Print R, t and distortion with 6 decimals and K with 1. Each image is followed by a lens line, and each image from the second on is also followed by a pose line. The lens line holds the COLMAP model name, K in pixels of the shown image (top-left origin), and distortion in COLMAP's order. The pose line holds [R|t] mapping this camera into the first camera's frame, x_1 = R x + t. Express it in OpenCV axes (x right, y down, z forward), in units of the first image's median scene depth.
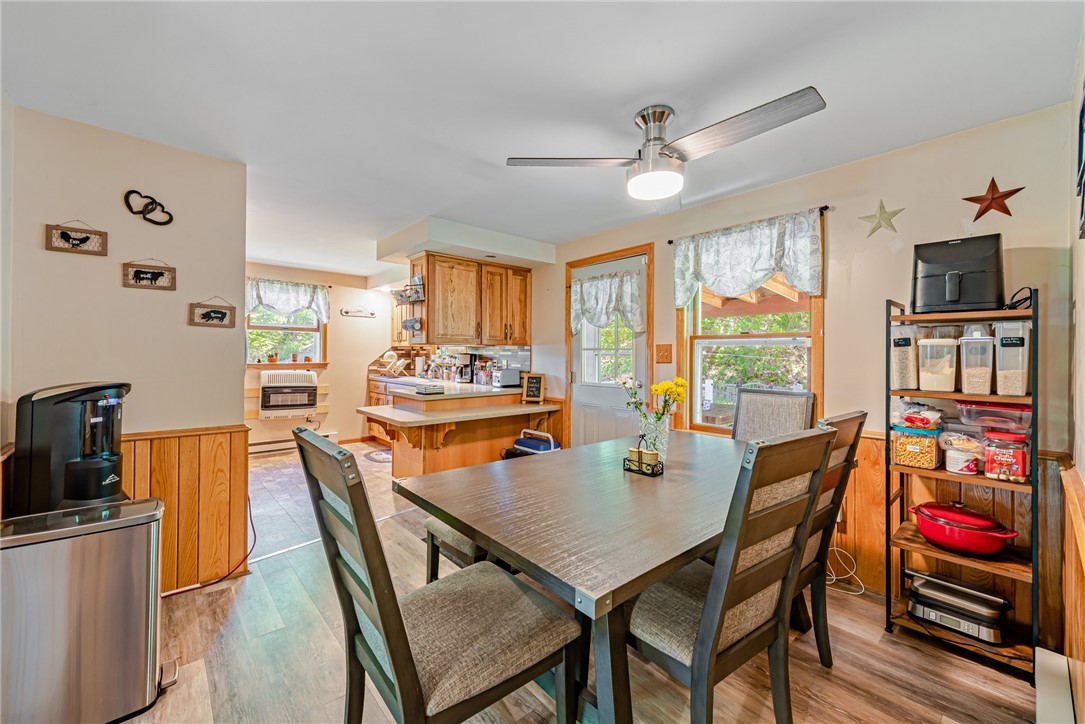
lens RADIAL K [[426.6, 0, 545.2], [0, 426.6, 353.8], [0, 0, 1]] dist [0.000765, -0.000147]
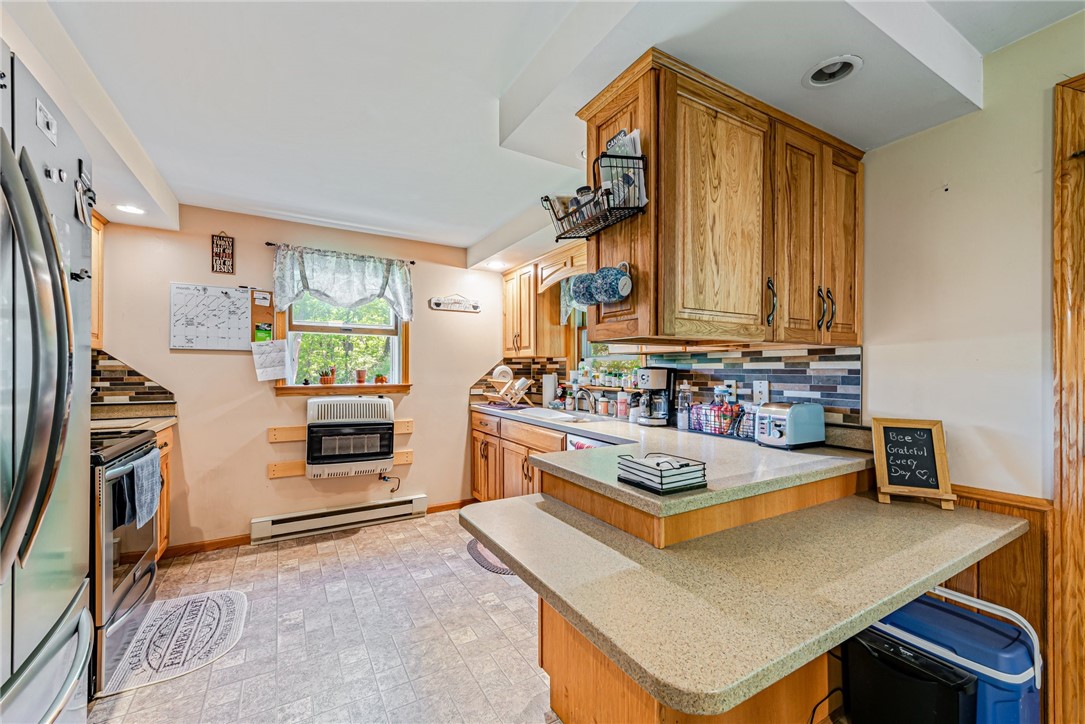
lens RADIAL K [[434.3, 0, 535.6], [0, 434.3, 372.5], [0, 0, 1]] dist [0.002749, -0.000206]
pose [[0.975617, -0.005449, -0.219414, -0.258482], [0.007043, 0.999954, 0.006481, 0.001294], [0.219369, -0.007868, 0.975610, 0.569557]]
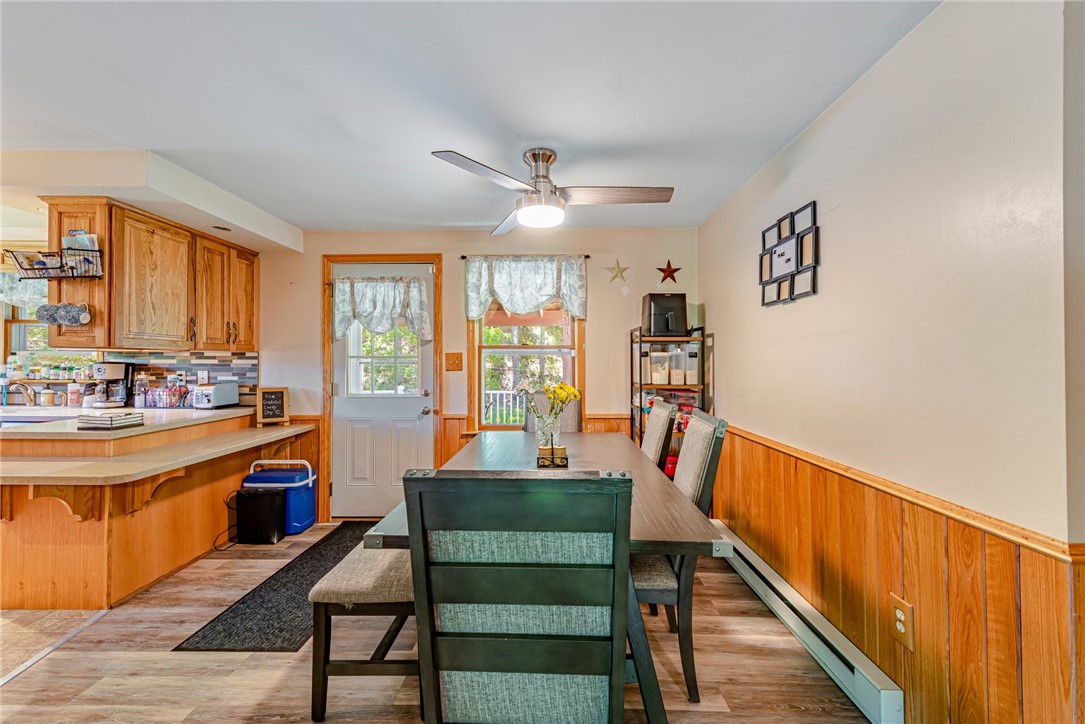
lens RADIAL K [[424.8, 0, 544.8], [0, 424.8, 358.6], [0, 0, 1]] dist [0.001632, -0.000669]
pose [[0.675832, -0.000028, 0.737056, -0.267039], [0.002204, 0.999996, -0.001983, -0.004222], [-0.737052, 0.002965, 0.675829, 0.100897]]
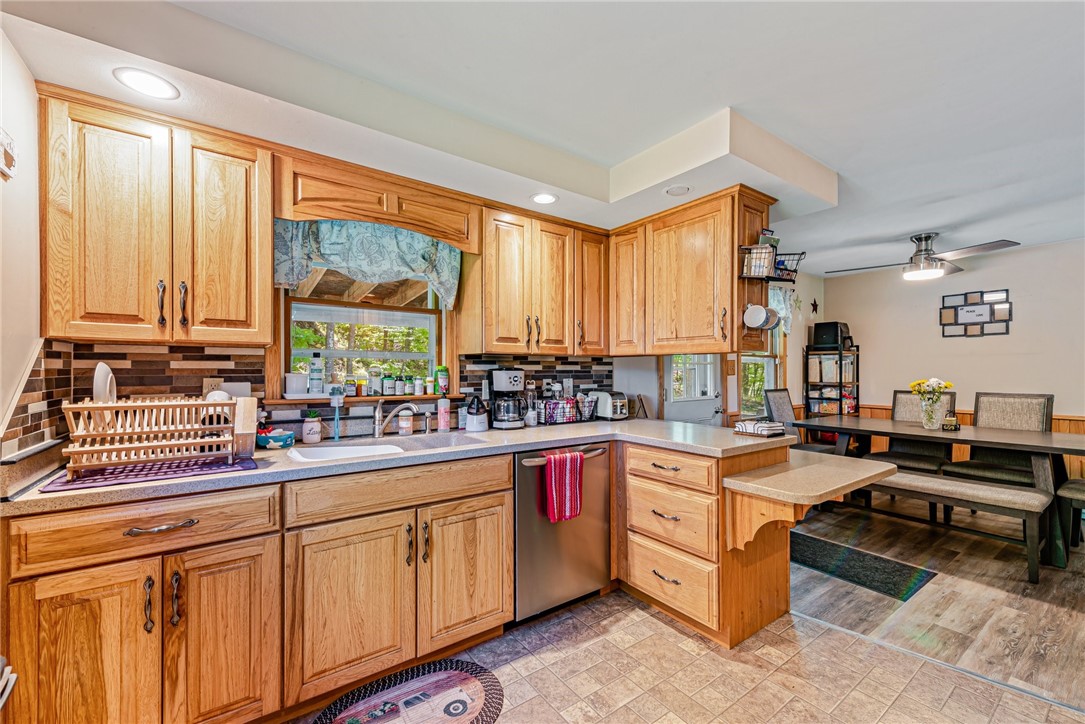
lens RADIAL K [[434.3, 0, 535.6], [0, 434.3, 372.5], [0, 0, 1]] dist [0.002749, -0.000206]
pose [[0.133997, -0.014270, 0.990879, -0.824979], [0.000594, 0.999897, 0.014320, -0.003872], [-0.990982, -0.001330, 0.133992, 1.097400]]
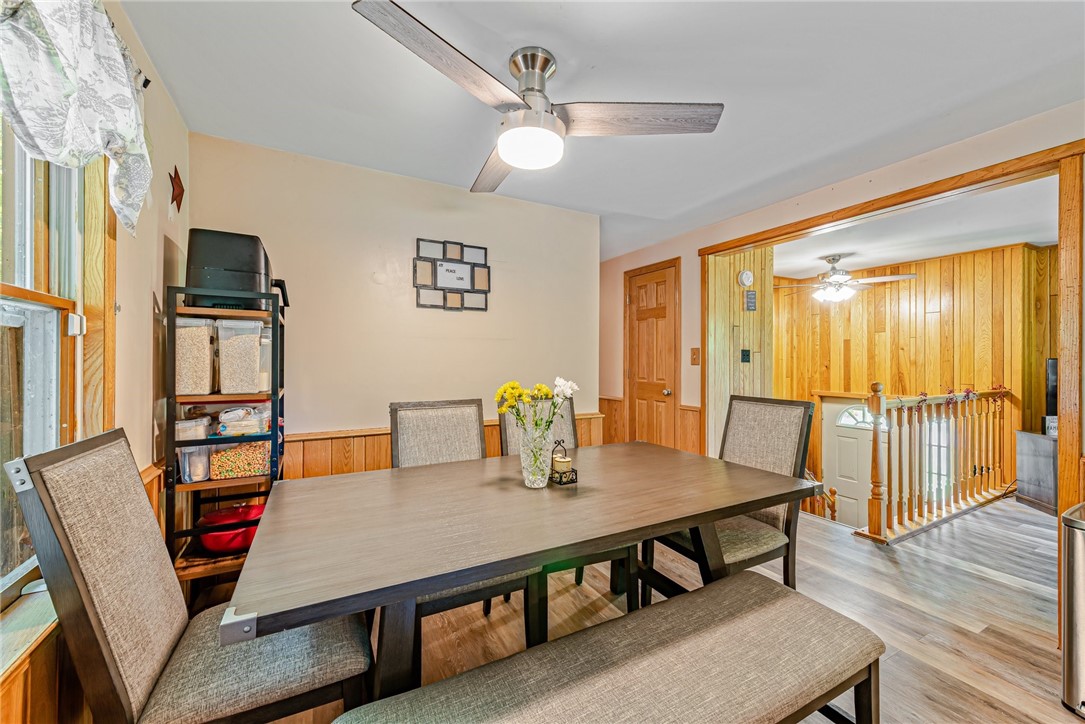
lens RADIAL K [[424.8, 0, 544.8], [0, 424.8, 358.6], [0, 0, 1]] dist [0.001632, -0.000669]
pose [[-0.972422, -0.008594, 0.233070, 0.020565], [-0.011036, 0.999897, -0.009174, 0.005717], [-0.232967, -0.011494, -0.972417, 0.821822]]
